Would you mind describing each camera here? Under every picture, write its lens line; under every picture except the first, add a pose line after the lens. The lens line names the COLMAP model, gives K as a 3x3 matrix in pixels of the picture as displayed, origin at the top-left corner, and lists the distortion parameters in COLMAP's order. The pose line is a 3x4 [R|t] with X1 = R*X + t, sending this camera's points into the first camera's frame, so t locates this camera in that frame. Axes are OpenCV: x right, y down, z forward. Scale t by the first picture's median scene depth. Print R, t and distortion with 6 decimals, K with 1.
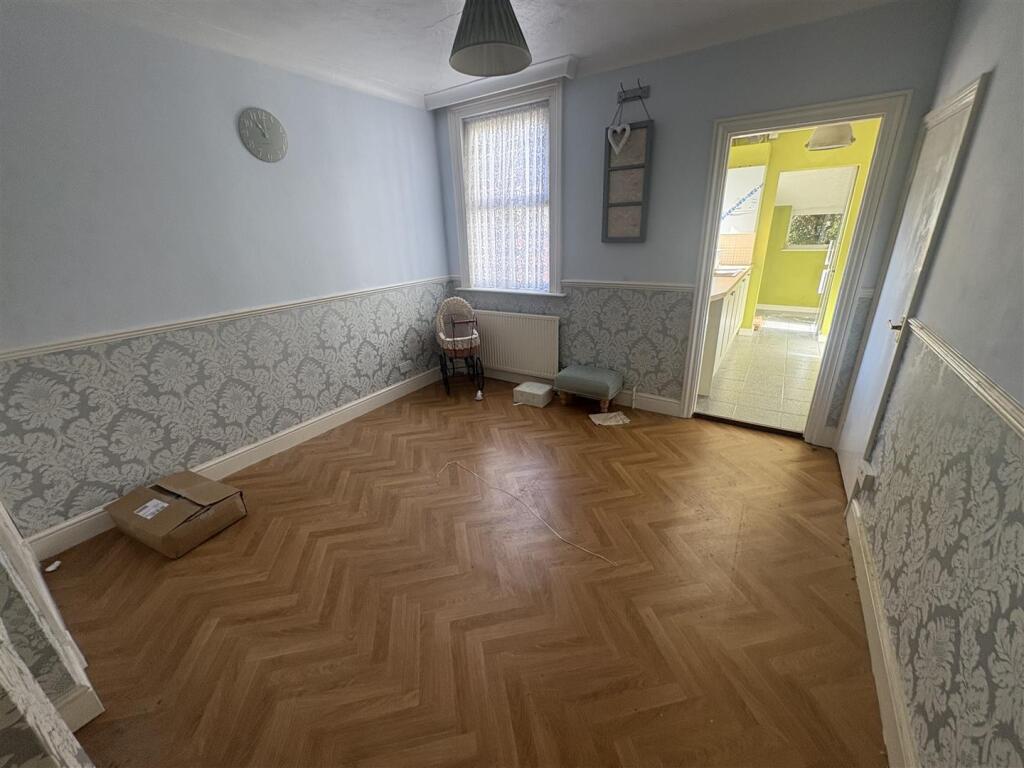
lens RADIAL K [[408.8, 0, 509.1], [0, 408.8, 379.1], [0, 0, 1]] dist [-0.000781, 0.000022]
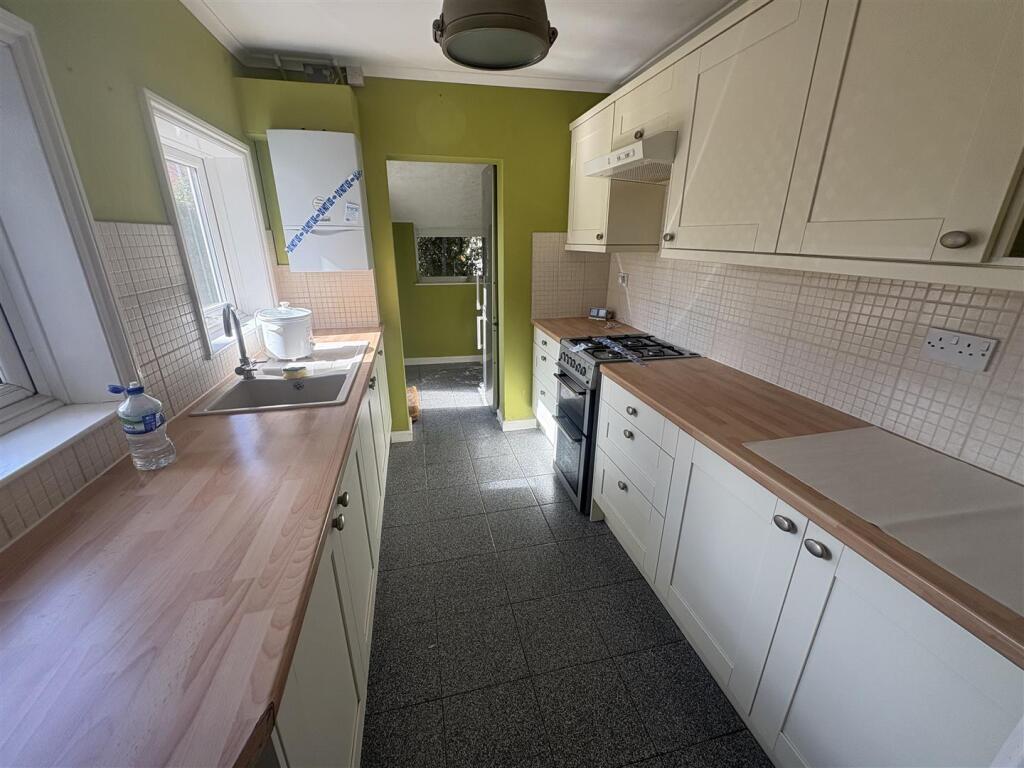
lens RADIAL K [[408.8, 0, 510.2], [0, 408.8, 384.2], [0, 0, 1]] dist [-0.000781, 0.000022]
pose [[0.695823, -0.215948, 0.684979, 0.301693], [0.234994, 0.969686, 0.066991, -0.185445], [-0.678681, 0.114352, 0.725476, 0.462619]]
